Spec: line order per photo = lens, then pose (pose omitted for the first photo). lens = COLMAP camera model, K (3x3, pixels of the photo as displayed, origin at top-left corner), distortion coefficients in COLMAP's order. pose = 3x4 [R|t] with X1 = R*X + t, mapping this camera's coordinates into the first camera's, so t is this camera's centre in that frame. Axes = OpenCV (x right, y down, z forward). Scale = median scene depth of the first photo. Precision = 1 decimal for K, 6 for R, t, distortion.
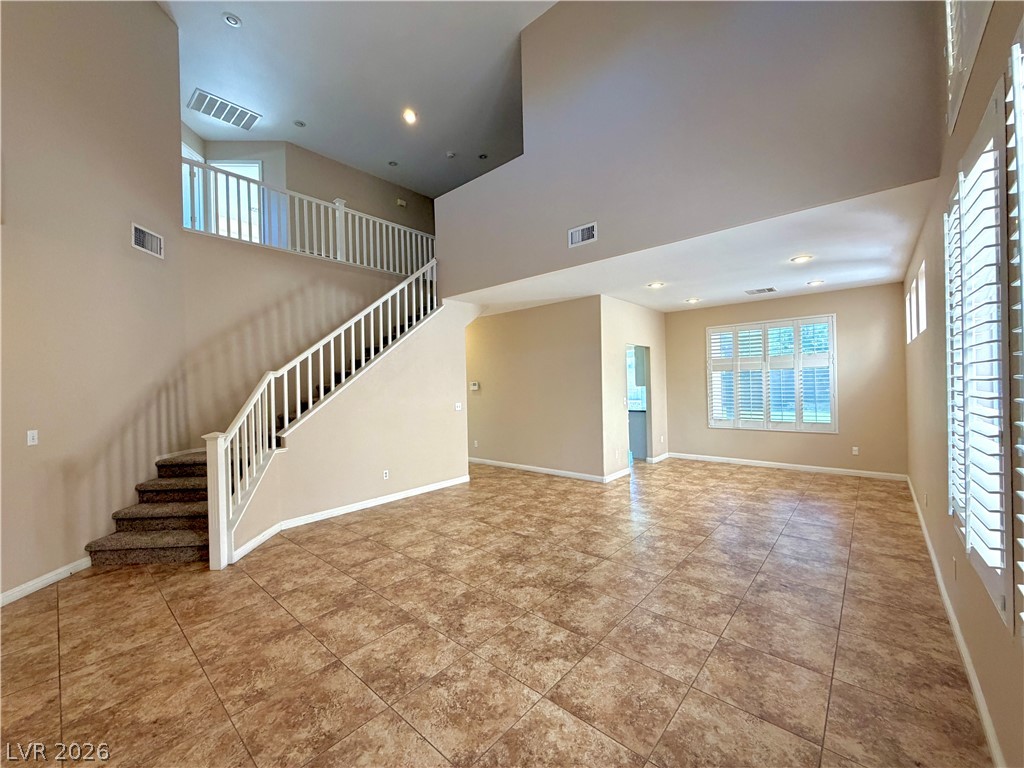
lens RADIAL K [[408.3, 0, 510.1], [0, 408.3, 384.6], [0, 0, 1]] dist [0.000678, -0.000097]
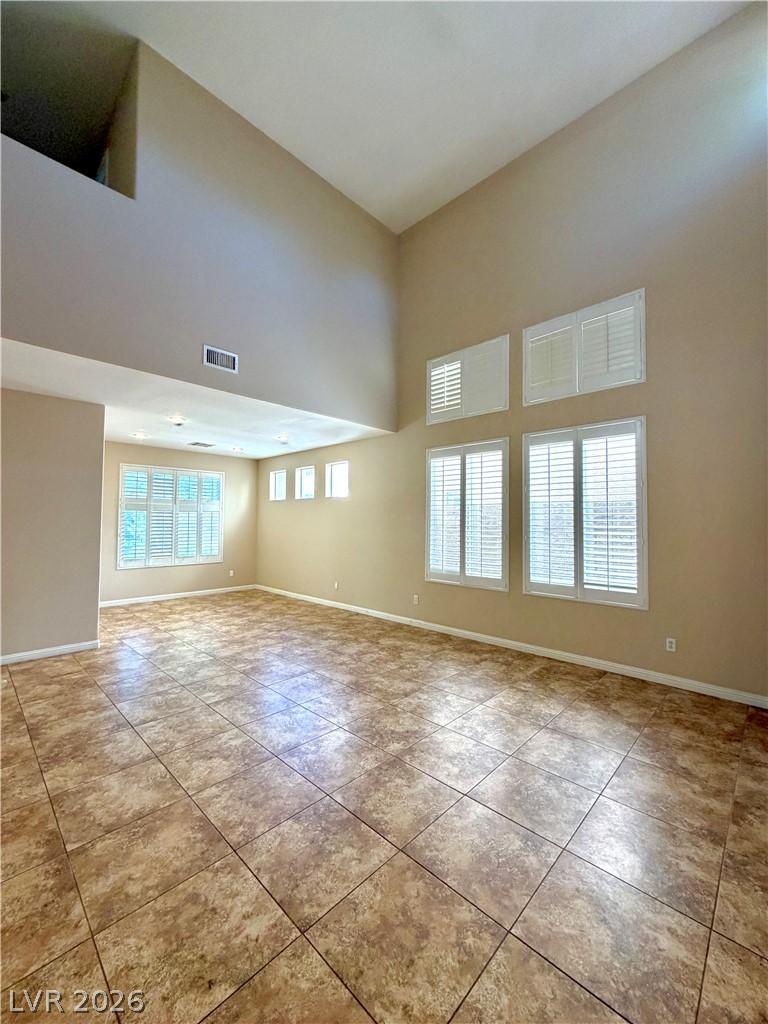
lens RADIAL K [[408.3, 0, 384.7], [0, 408.3, 510.6], [0, 0, 1]] dist [0.000678, -0.000097]
pose [[0.038560, 0.053366, 0.997830, -0.872526], [-0.005287, 0.998570, -0.053201, 0.034460], [-0.999242, -0.003224, 0.038787, 0.708155]]
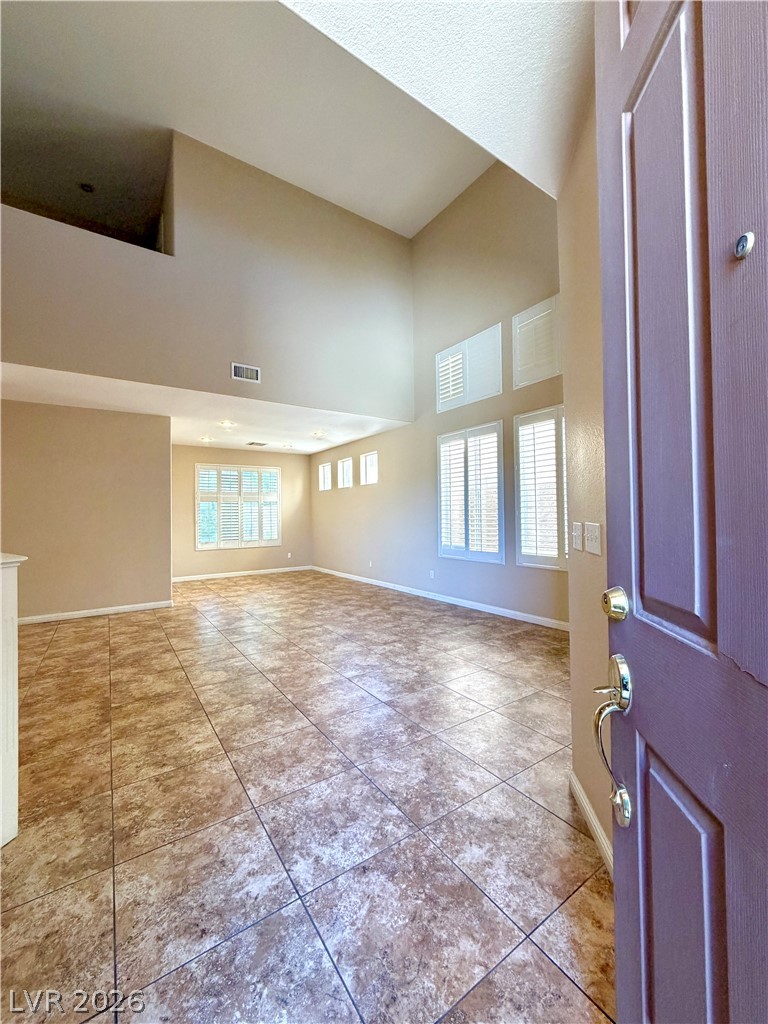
lens RADIAL K [[408.3, 0, 384.7], [0, 408.3, 510.6], [0, 0, 1]] dist [0.000678, -0.000097]
pose [[0.242699, 0.033156, 0.969535, -1.004247], [0.011396, 0.999249, -0.037025, 0.085039], [-0.970035, 0.020035, 0.242139, 0.420324]]
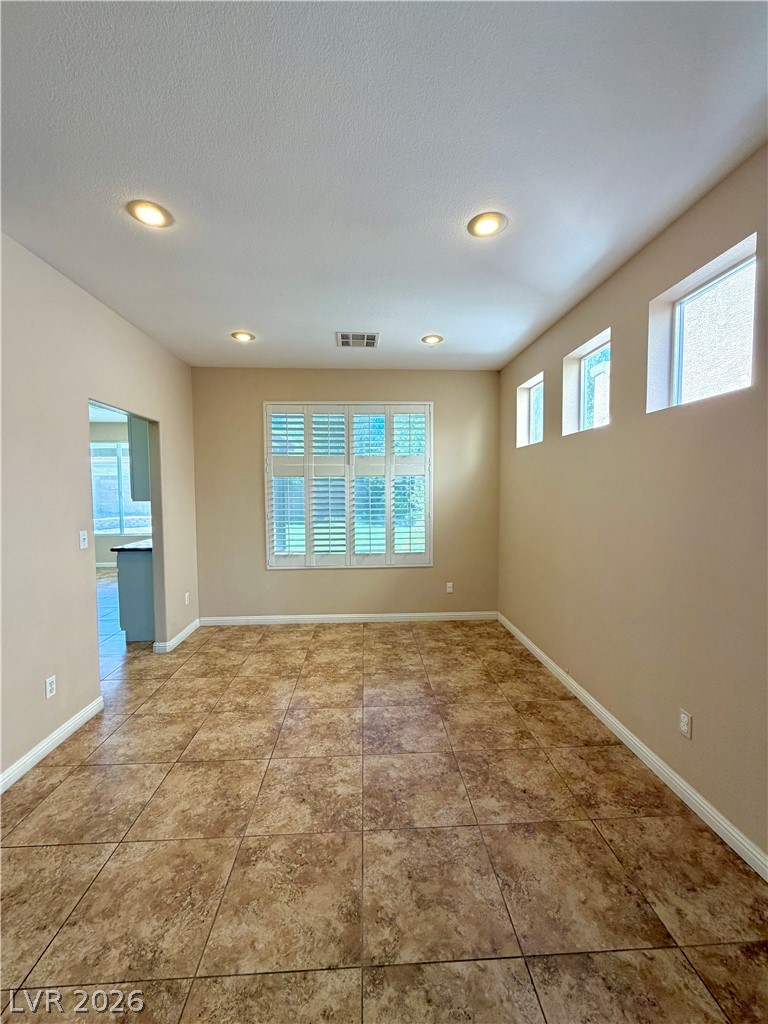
lens RADIAL K [[408.3, 0, 384.7], [0, 408.3, 510.6], [0, 0, 1]] dist [0.000678, -0.000097]
pose [[0.710916, -0.015407, 0.703108, 0.377204], [-0.011254, 0.999383, 0.033278, -0.007260], [-0.703187, -0.031571, 0.710304, 0.909983]]
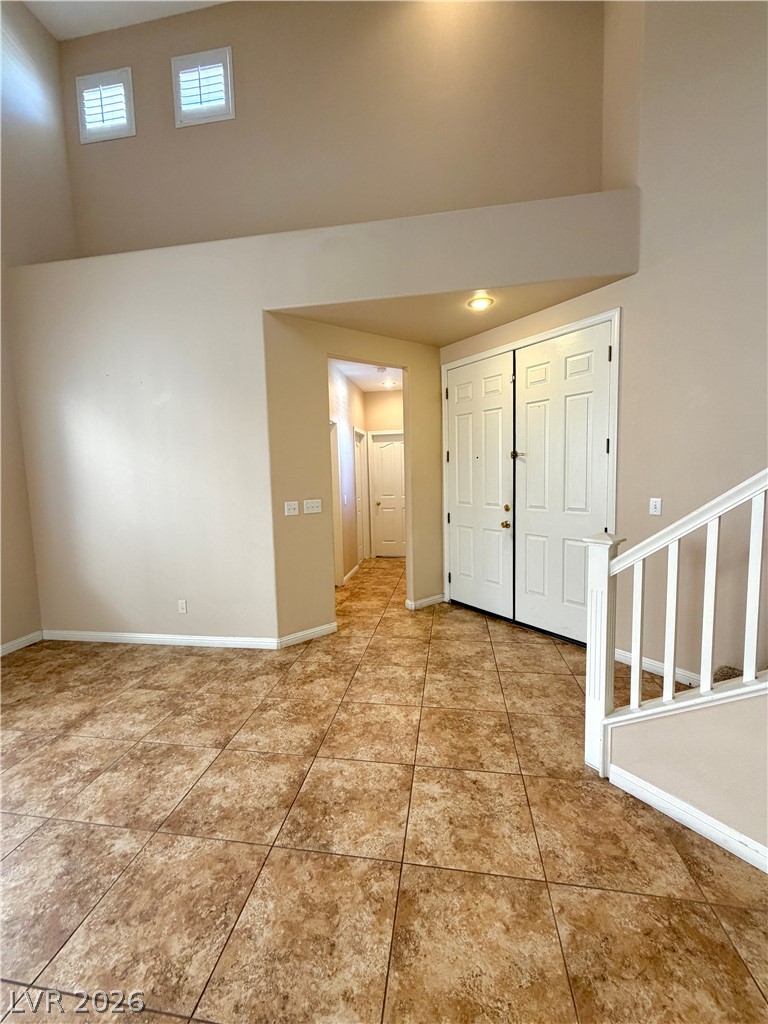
lens RADIAL K [[408.3, 0, 384.7], [0, 408.3, 510.6], [0, 0, 1]] dist [0.000678, -0.000097]
pose [[-0.842407, 0.099018, -0.529665, -0.174141], [0.047401, 0.992778, 0.110206, 0.011587], [0.536753, 0.067732, -0.841017, 1.219618]]
